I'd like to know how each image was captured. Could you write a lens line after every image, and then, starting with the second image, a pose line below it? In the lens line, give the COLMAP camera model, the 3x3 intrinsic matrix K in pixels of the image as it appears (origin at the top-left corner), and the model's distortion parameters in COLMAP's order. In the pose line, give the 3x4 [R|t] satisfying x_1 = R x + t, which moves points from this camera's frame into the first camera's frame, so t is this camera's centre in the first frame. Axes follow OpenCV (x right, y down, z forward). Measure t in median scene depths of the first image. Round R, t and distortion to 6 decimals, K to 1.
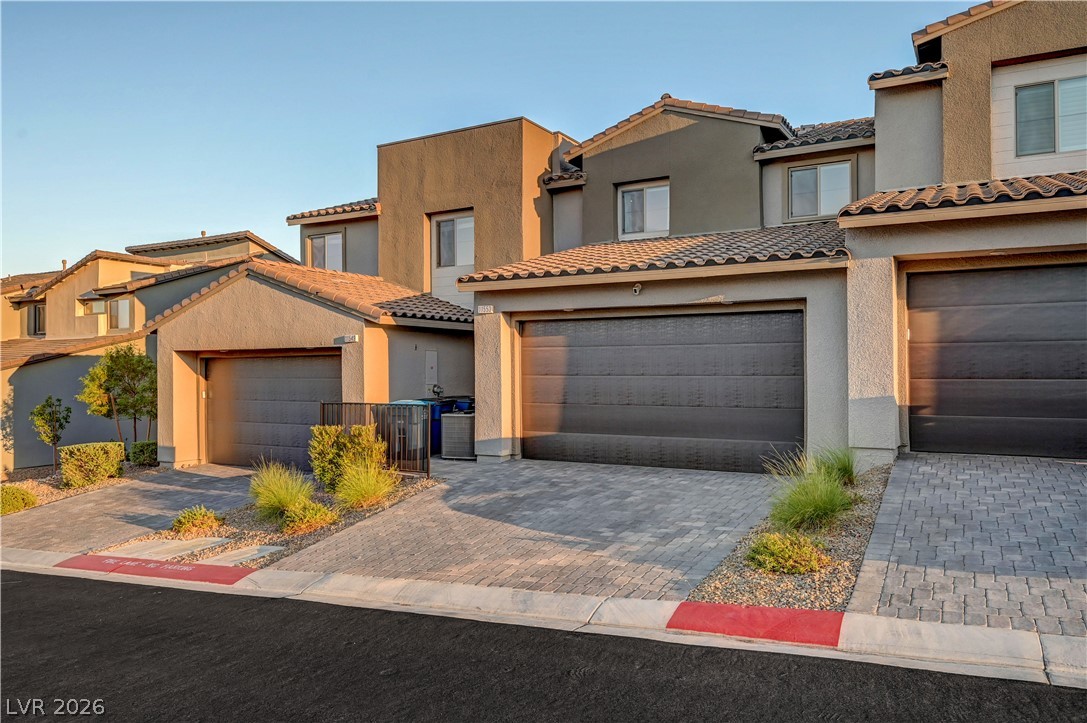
lens RADIAL K [[757.2, 0, 543.5], [0, 757.2, 361.5], [0, 0, 1]] dist [-0.003346, -0.004145]
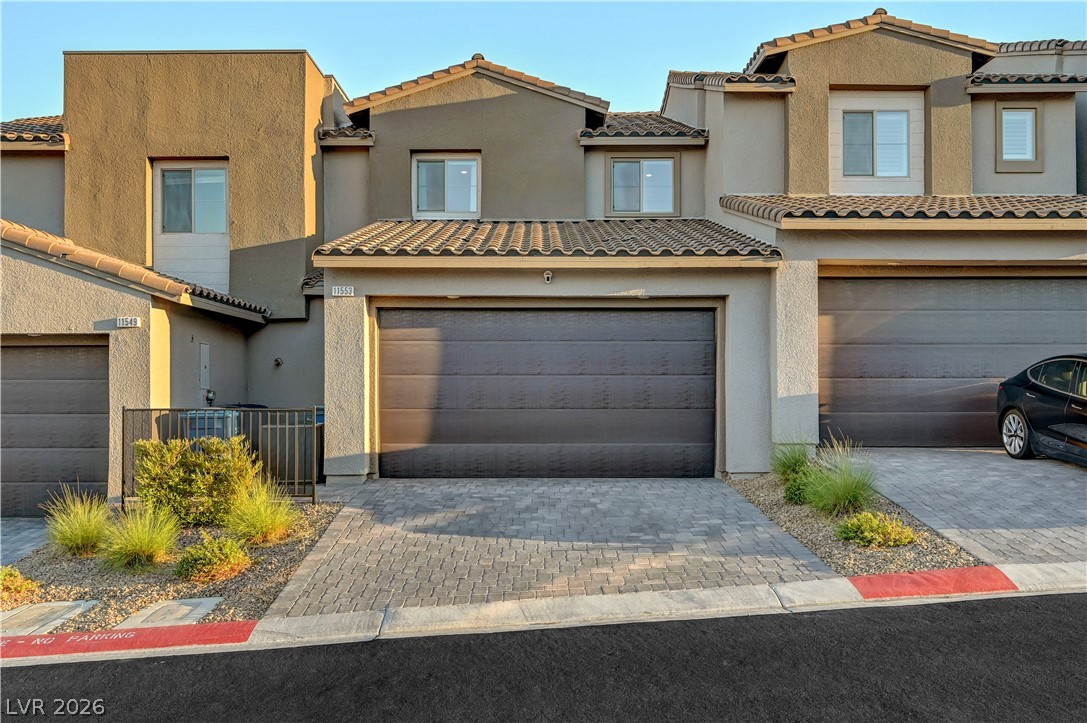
lens RADIAL K [[948.5, 0, 543.5], [0, 948.5, 361.5], [0, 0, 1]] dist [0.005098, -0.002783]
pose [[0.873448, 0.017074, 0.486619, -0.374040], [-0.008068, 0.999755, -0.020595, 0.023571], [-0.486851, 0.014063, 0.873372, 0.028879]]
